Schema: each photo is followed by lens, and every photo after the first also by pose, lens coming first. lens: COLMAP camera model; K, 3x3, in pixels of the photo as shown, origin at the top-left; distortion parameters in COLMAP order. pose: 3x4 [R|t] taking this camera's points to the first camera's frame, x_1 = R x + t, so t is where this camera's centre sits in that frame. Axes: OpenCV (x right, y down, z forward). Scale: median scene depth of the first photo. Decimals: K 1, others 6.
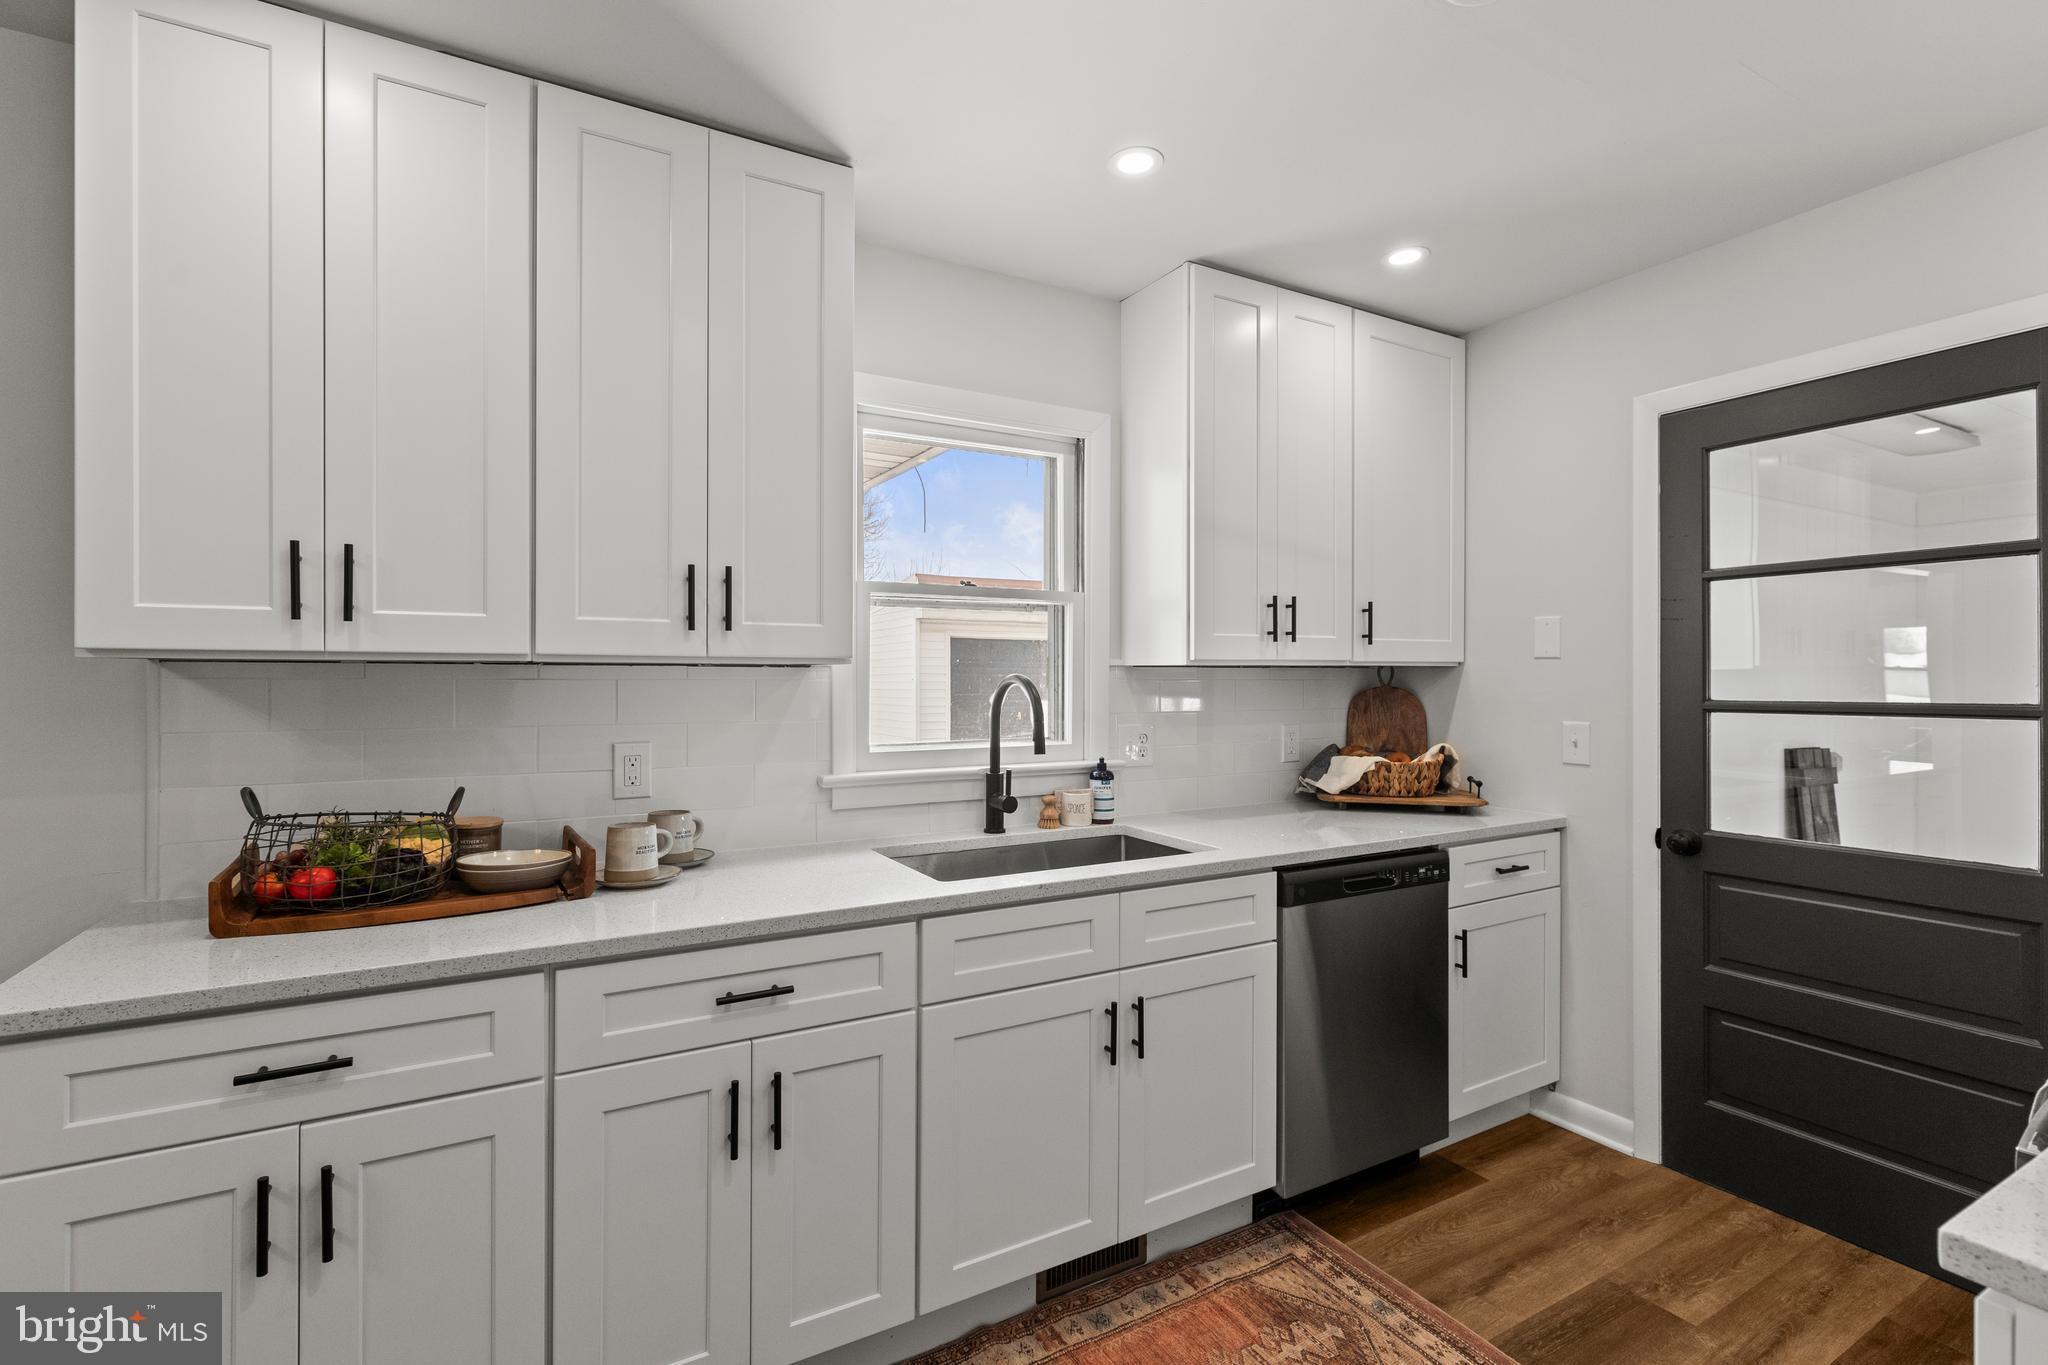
lens RADIAL K [[925.3, 0, 1015.6], [0, 925.3, 672.7], [0, 0, 1]] dist [0.001408, -0.000965]
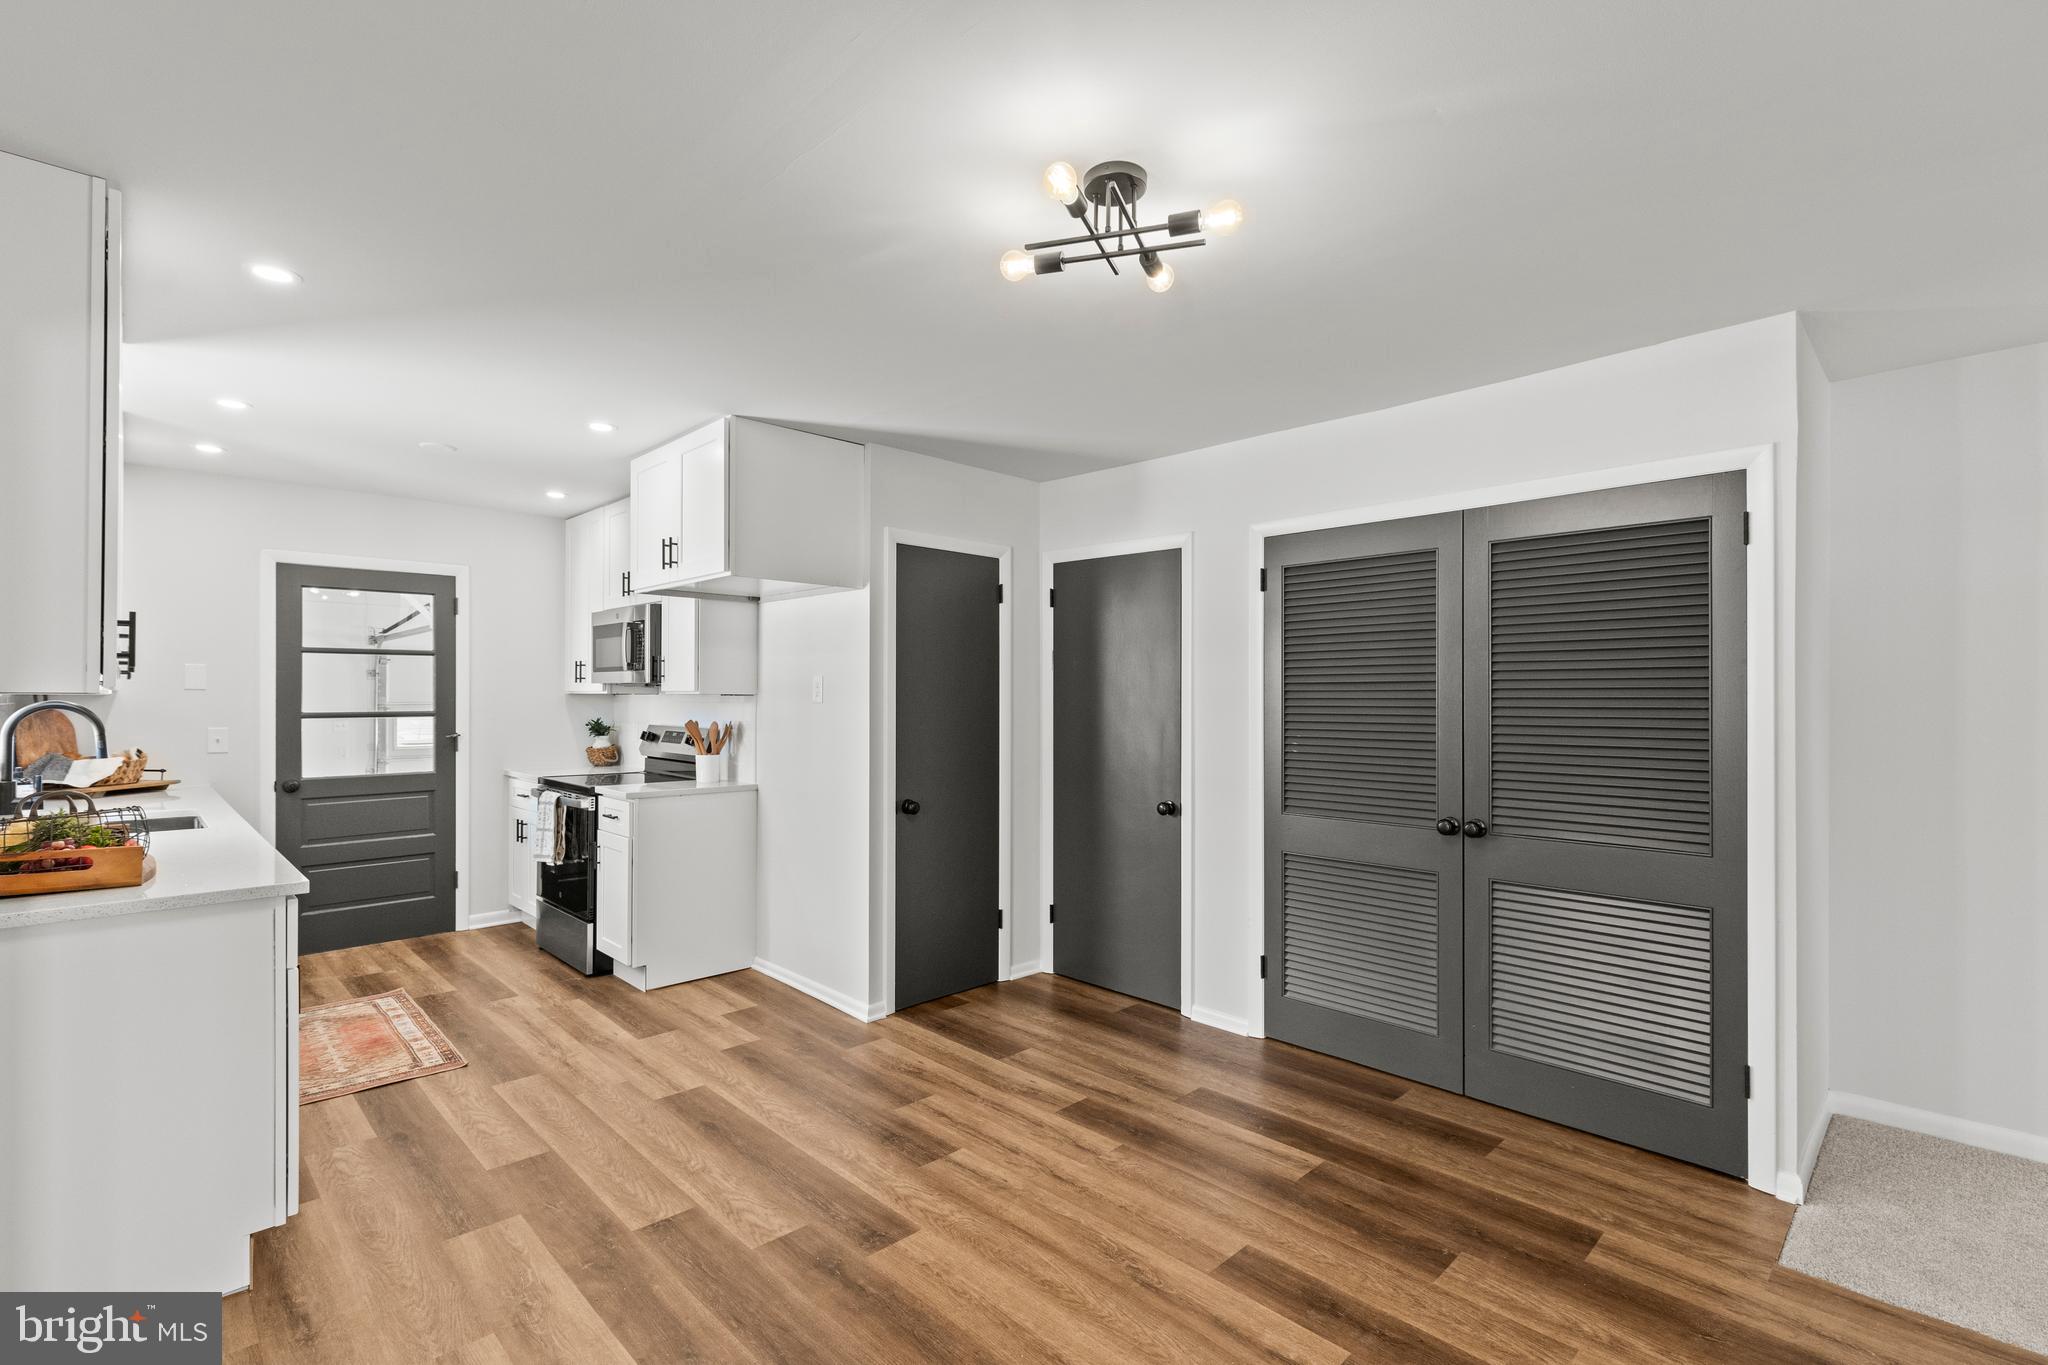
lens RADIAL K [[925.3, 0, 1009.0], [0, 925.3, 688.8], [0, 0, 1]] dist [0.001408, -0.000965]
pose [[-0.251021, 0.010402, 0.967926, -1.478470], [-0.004782, 0.999917, -0.011986, -0.004253], [-0.967970, -0.007637, -0.250950, 0.030743]]
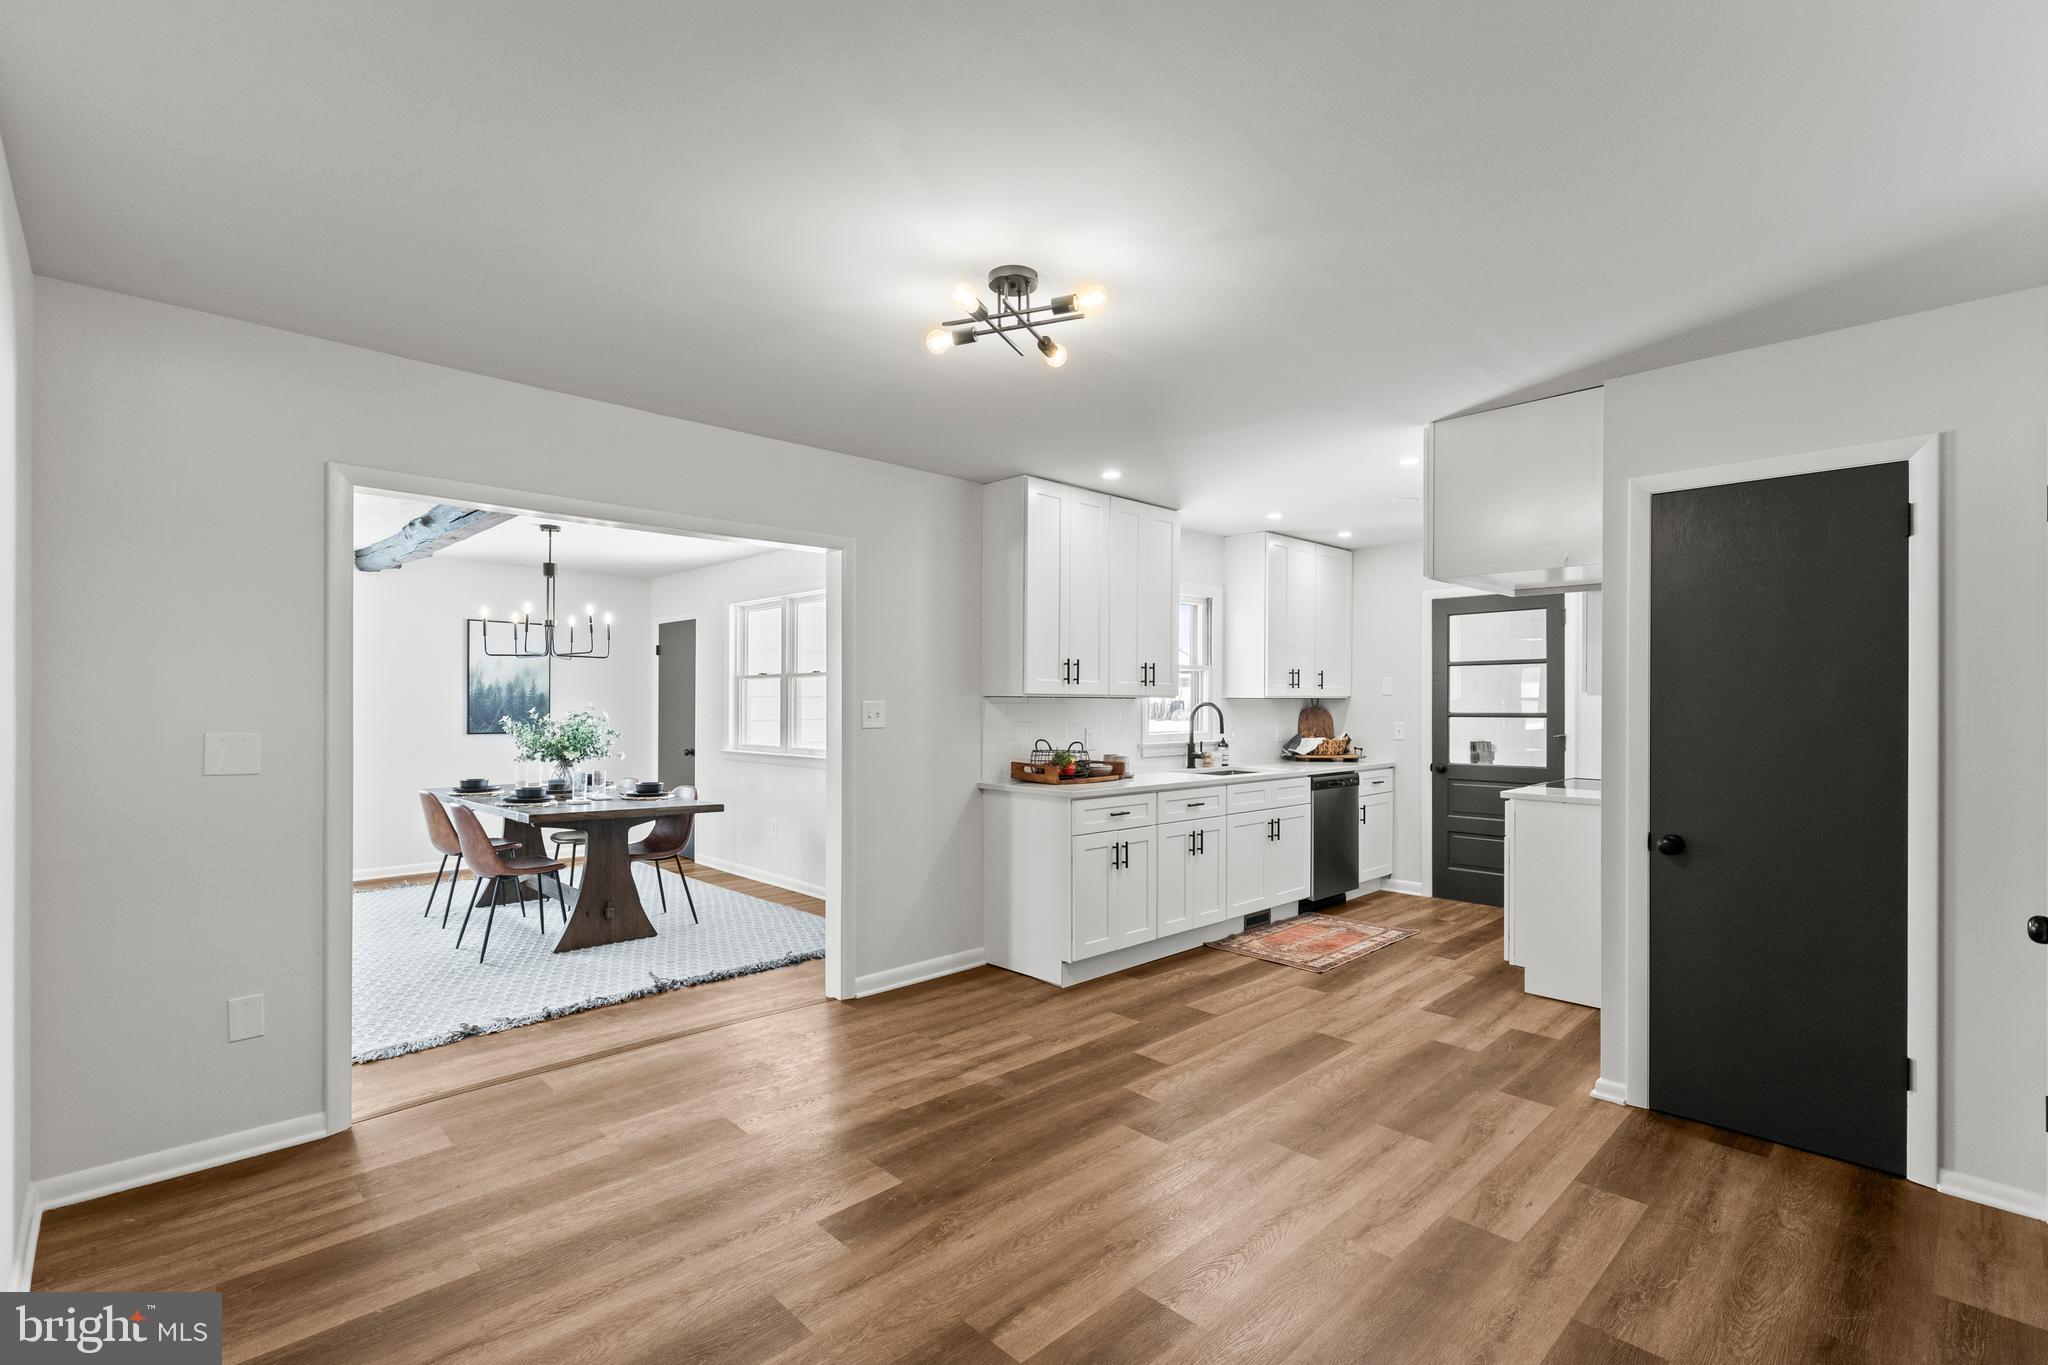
lens RADIAL K [[925.3, 0, 1014.6], [0, 925.3, 699.8], [0, 0, 1]] dist [0.001408, -0.000965]
pose [[0.970584, 0.003068, 0.240743, -0.997193], [-0.003897, 0.999988, 0.002968, -0.008272], [-0.240731, -0.003819, 0.970584, -1.153403]]
